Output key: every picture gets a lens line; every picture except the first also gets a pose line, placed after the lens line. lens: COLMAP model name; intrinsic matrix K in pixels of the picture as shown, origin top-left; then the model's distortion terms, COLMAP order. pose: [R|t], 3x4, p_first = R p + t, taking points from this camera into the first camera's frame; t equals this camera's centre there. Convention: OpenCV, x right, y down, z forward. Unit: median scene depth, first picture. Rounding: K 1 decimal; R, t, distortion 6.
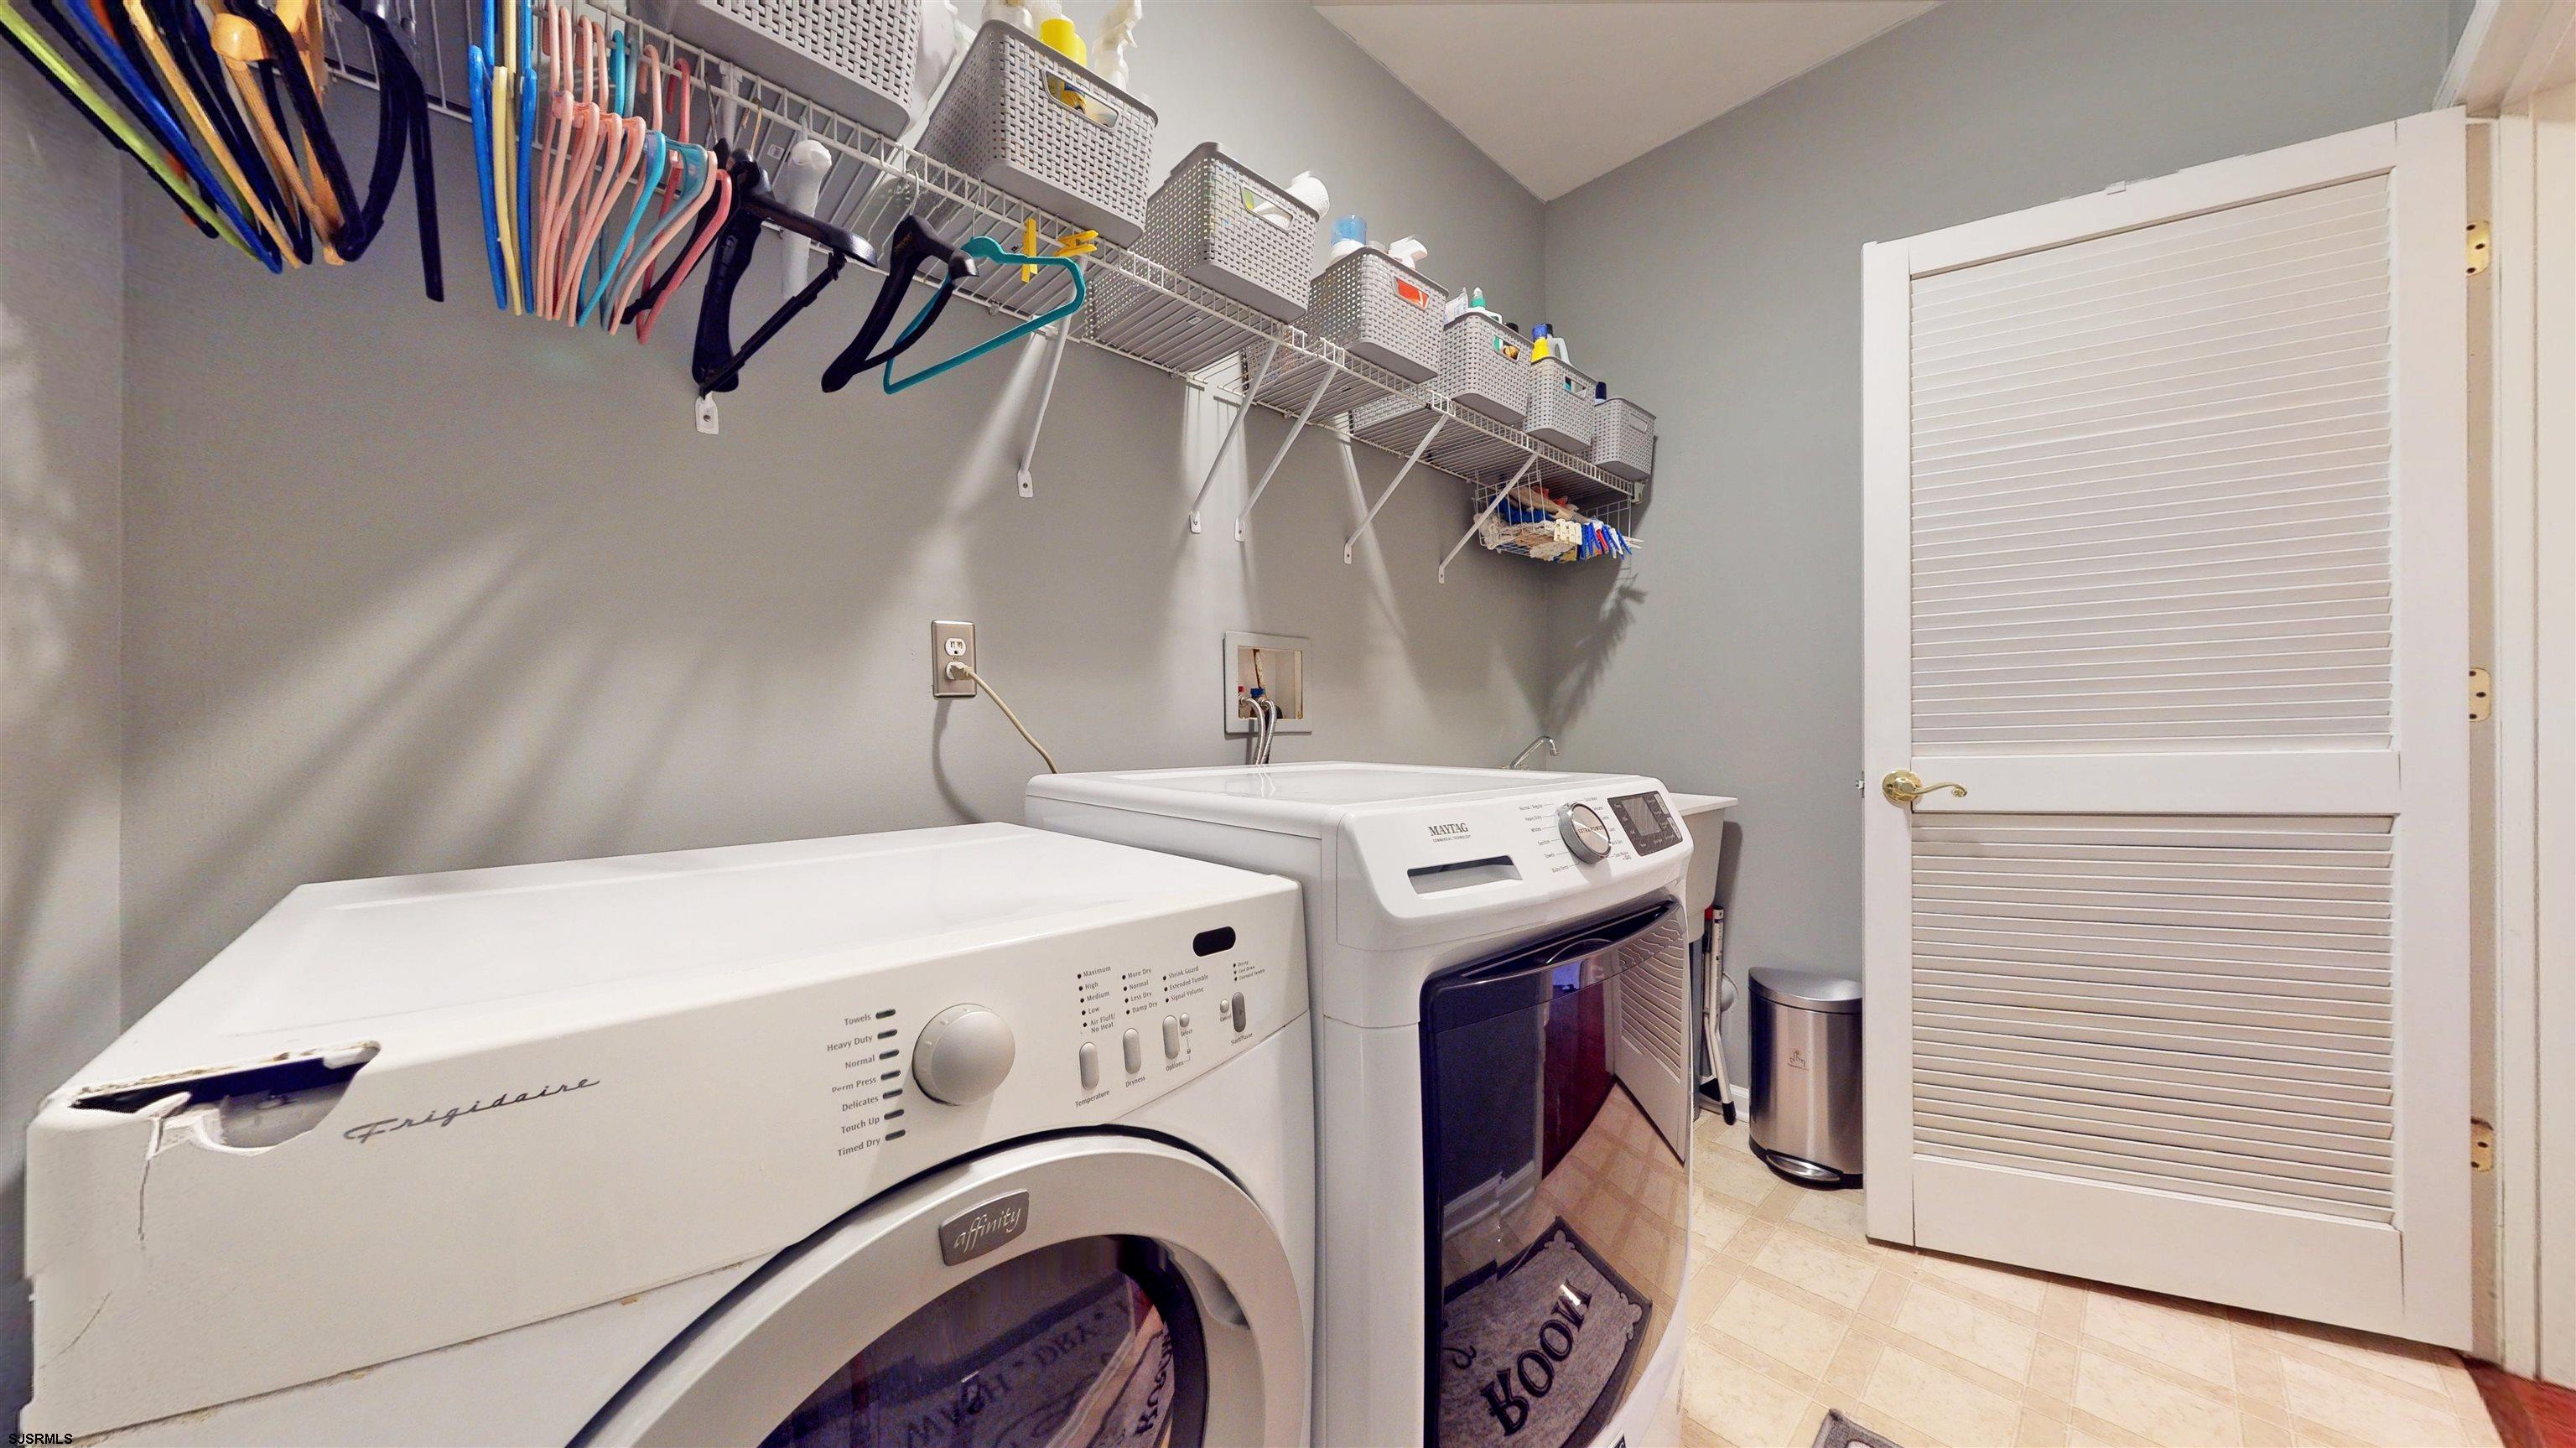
lens RADIAL K [[945.3, 0, 1288.0], [0, 945.3, 724.0], [0, 0, 1]] dist [-0.001379, 0.000651]
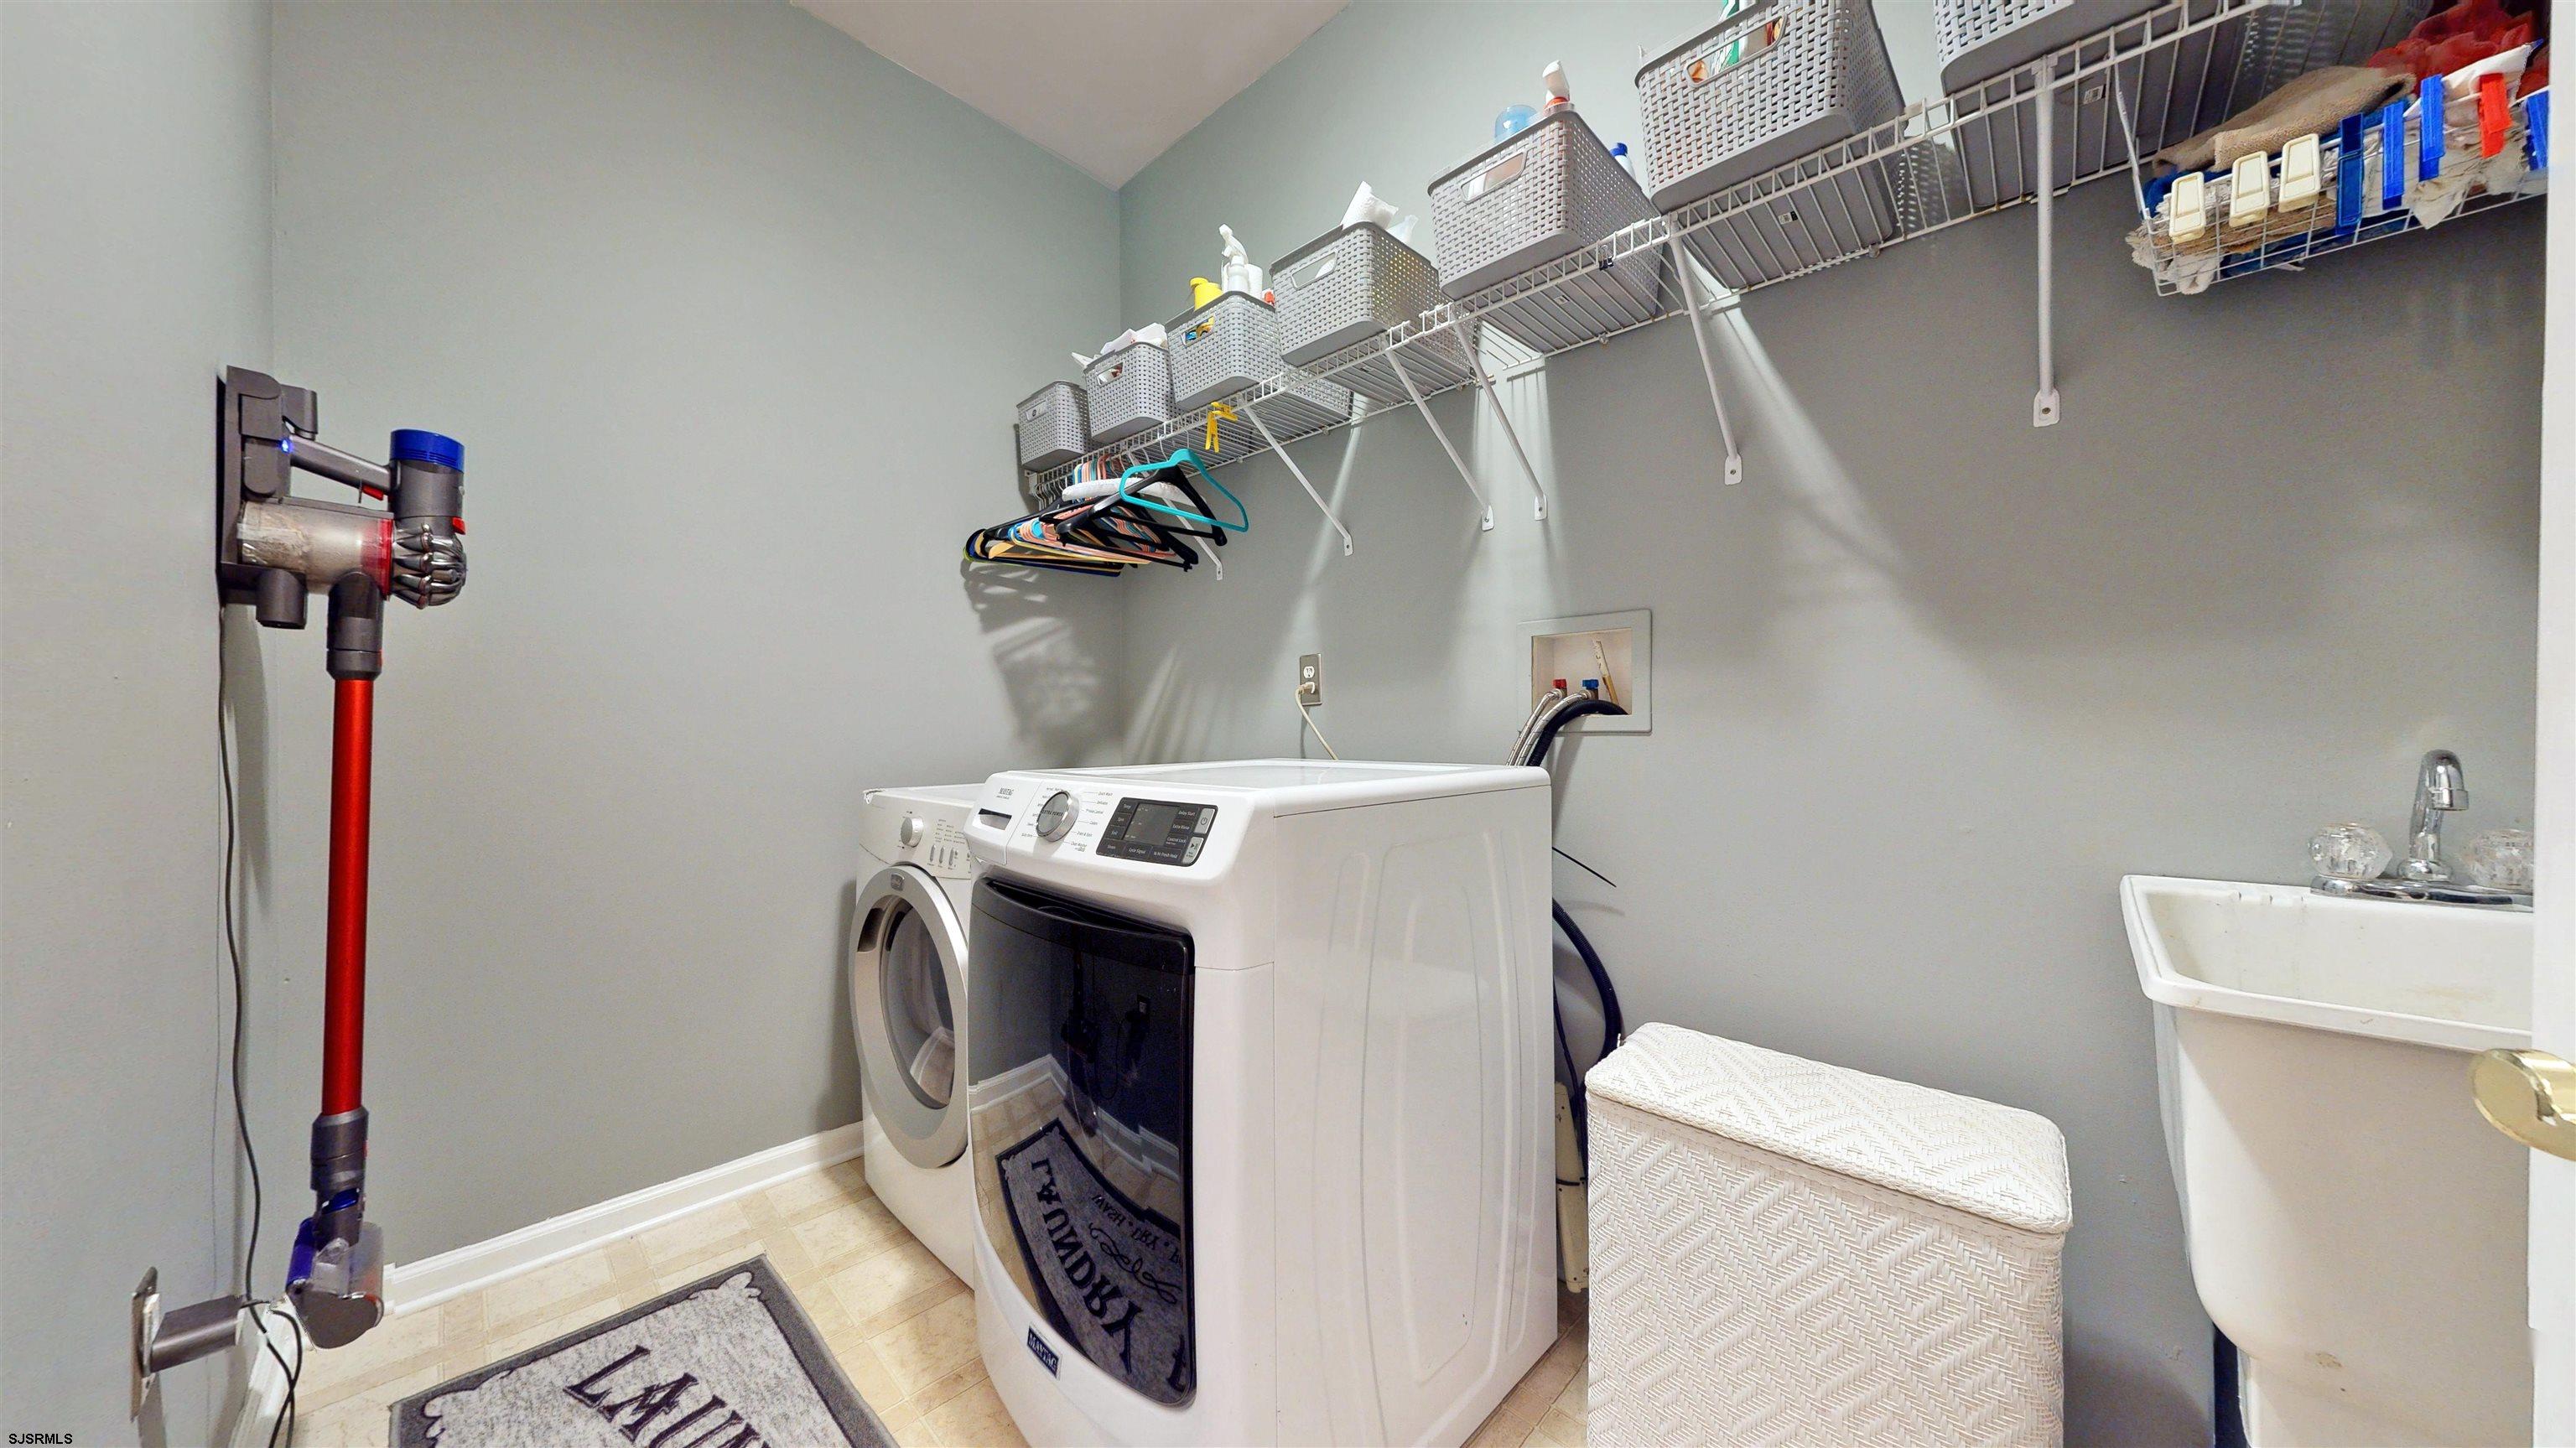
lens RADIAL K [[945.3, 0, 1288.0], [0, 945.3, 724.0], [0, 0, 1]] dist [-0.001379, 0.000651]
pose [[-0.099733, -0.018868, -0.994835, 0.871004], [-0.016163, 0.999719, -0.017341, 0.022484], [0.994883, 0.014350, -0.100010, 0.851396]]
